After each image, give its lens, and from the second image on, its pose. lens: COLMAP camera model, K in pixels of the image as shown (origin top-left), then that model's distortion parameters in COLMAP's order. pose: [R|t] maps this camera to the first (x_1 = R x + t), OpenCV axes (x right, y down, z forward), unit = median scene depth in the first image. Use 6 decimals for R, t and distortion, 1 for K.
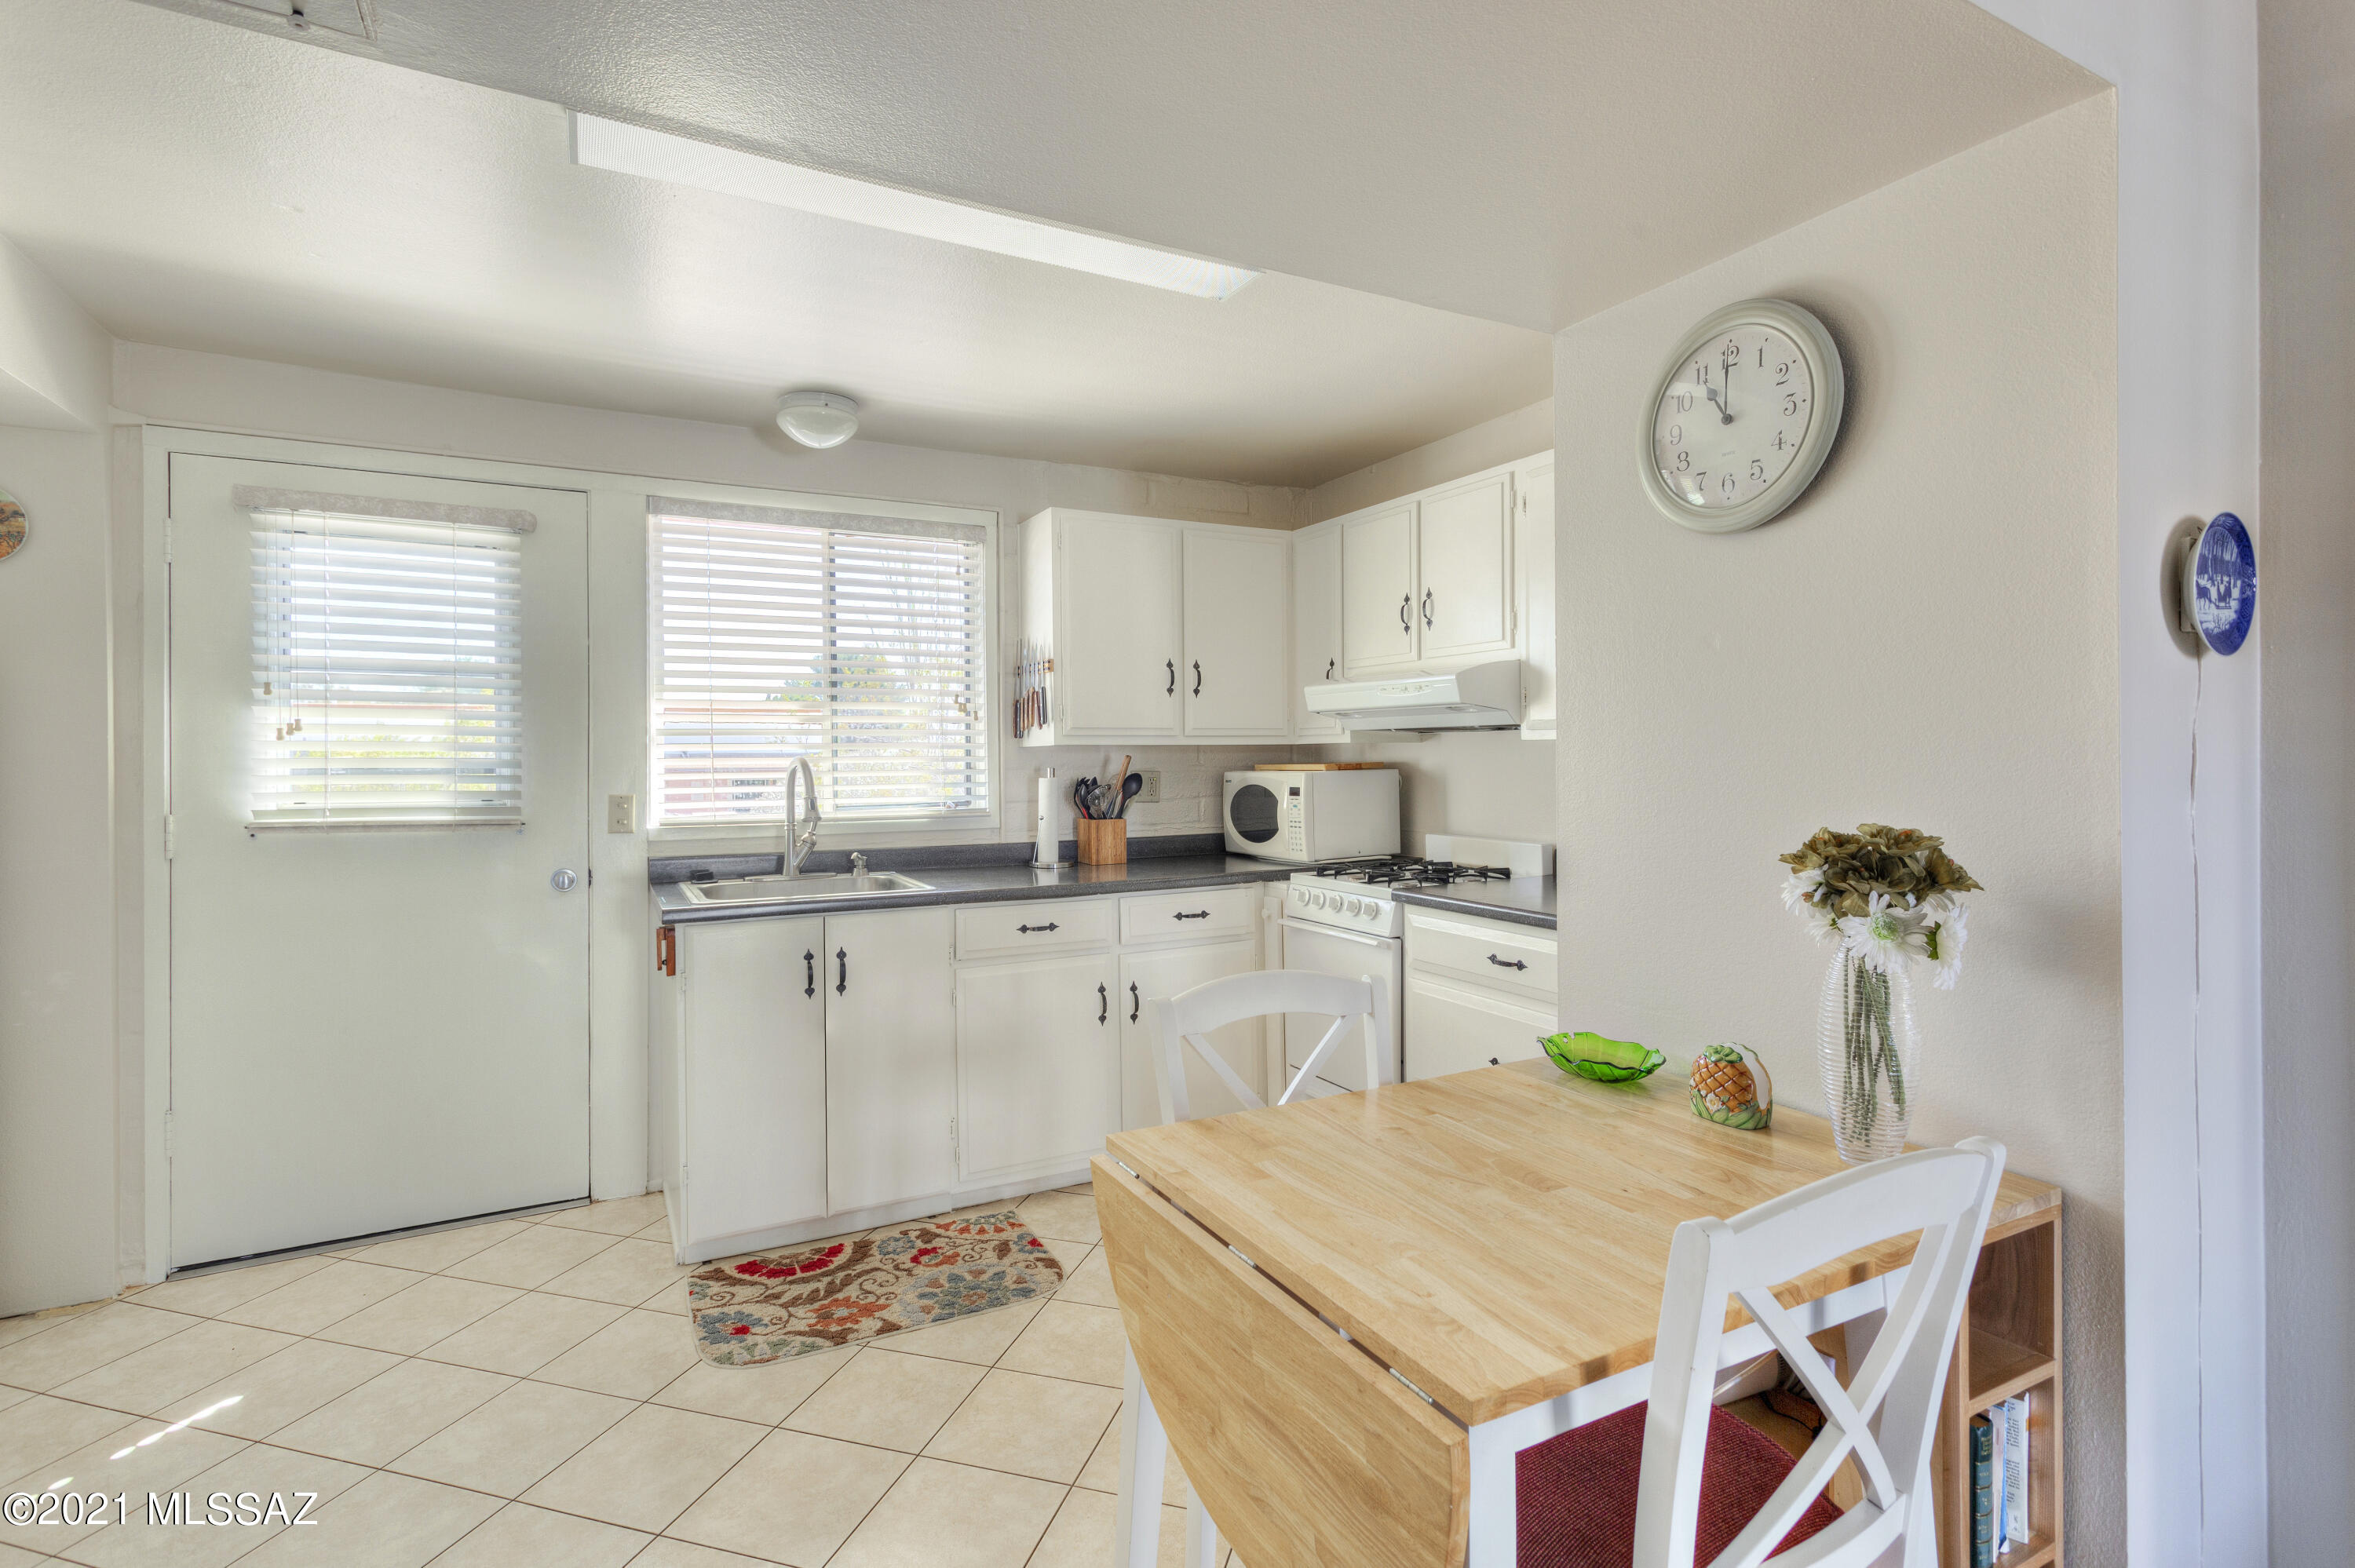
lens RADIAL K [[1128.2, 0, 1177.4], [0, 1128.2, 768.7], [0, 0, 1]] dist [0.003017, 0.000009]
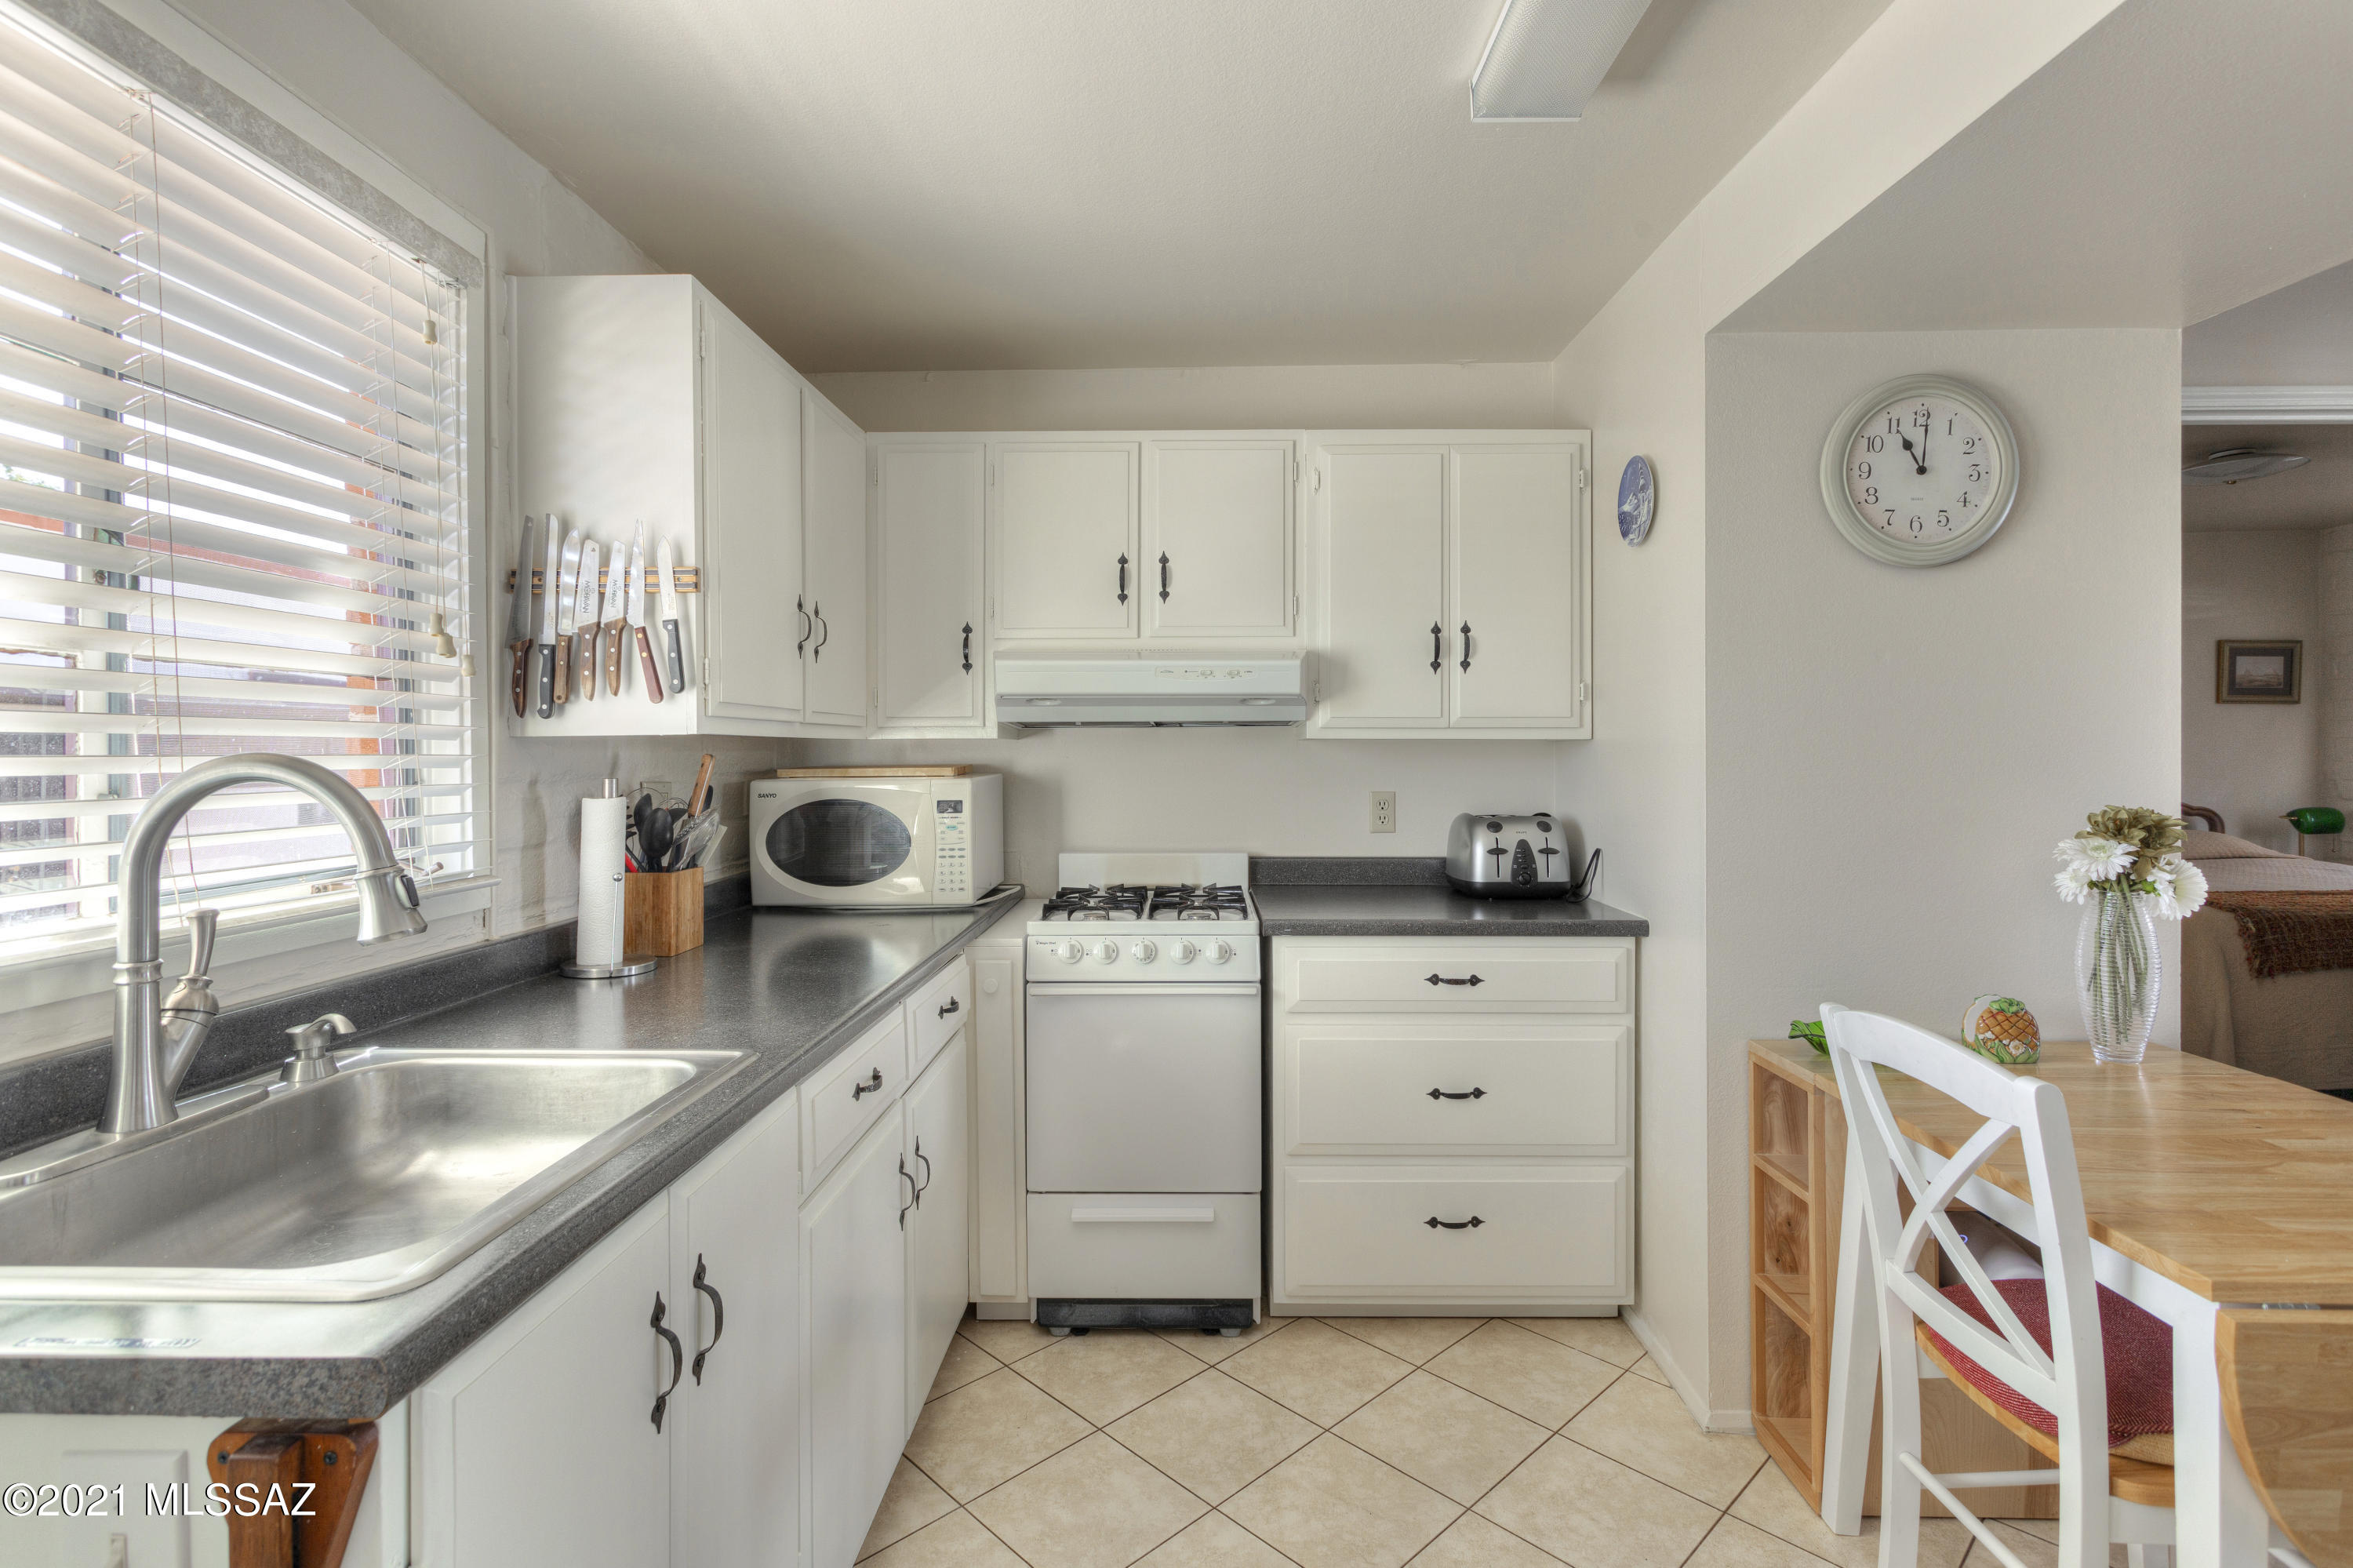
lens RADIAL K [[1127.5, 0, 1177.5], [0, 1127.5, 766.0], [0, 0, 1]] dist [0.003017, 0.000009]
pose [[0.489330, -0.008381, 0.872058, -0.570796], [0.010371, 0.999939, 0.003791, -0.008473], [-0.872037, 0.007189, 0.489387, 0.682697]]
